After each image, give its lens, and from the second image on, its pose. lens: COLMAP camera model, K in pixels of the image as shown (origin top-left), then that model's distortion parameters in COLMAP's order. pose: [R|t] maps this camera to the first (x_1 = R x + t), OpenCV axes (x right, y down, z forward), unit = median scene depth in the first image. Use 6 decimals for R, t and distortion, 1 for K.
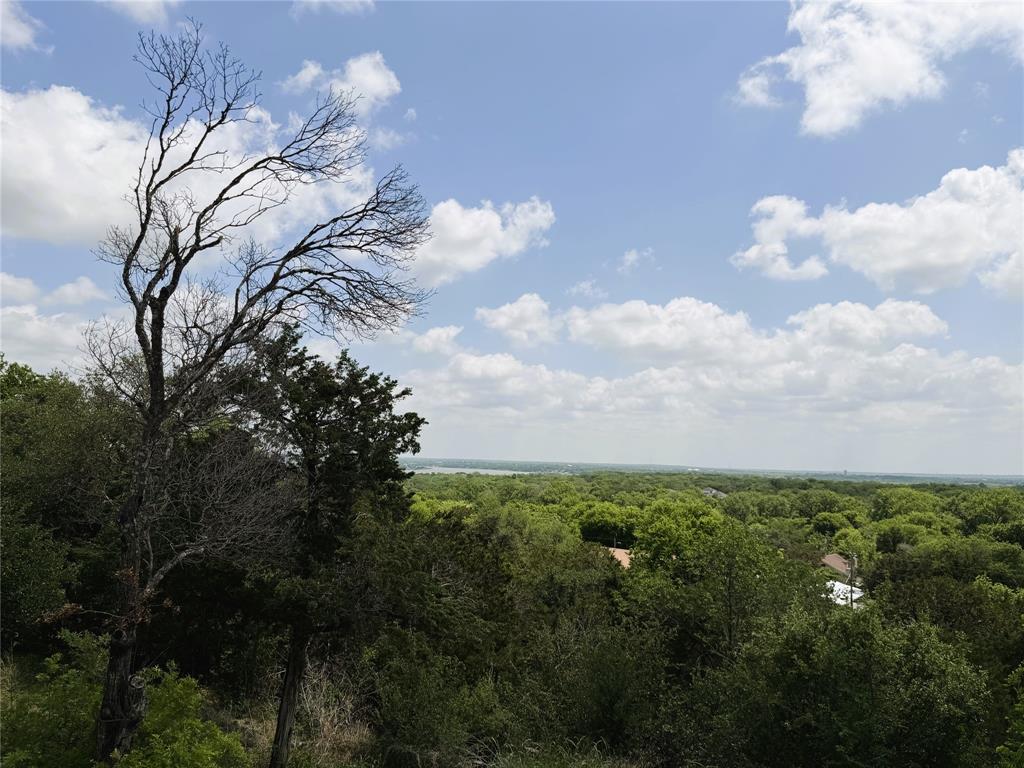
lens RADIAL K [[711.1, 0, 525.2], [0, 711.1, 365.0], [0, 0, 1]] dist [0.024140, -0.031570]
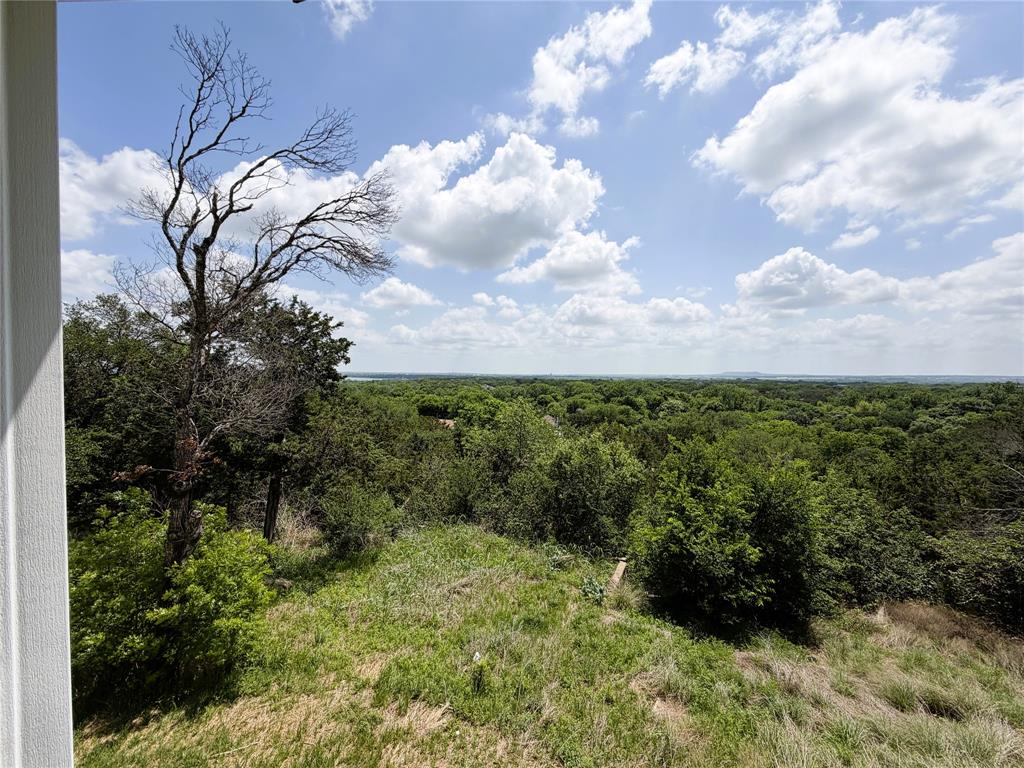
lens RADIAL K [[409.7, 0, 508.0], [0, 409.7, 377.3], [0, 0, 1]] dist [-0.003575, 0.001392]
pose [[0.947343, -0.024274, 0.319300, -0.107425], [-0.023272, 0.989267, 0.144255, 0.014245], [-0.319374, -0.144090, 0.936610, 0.019951]]
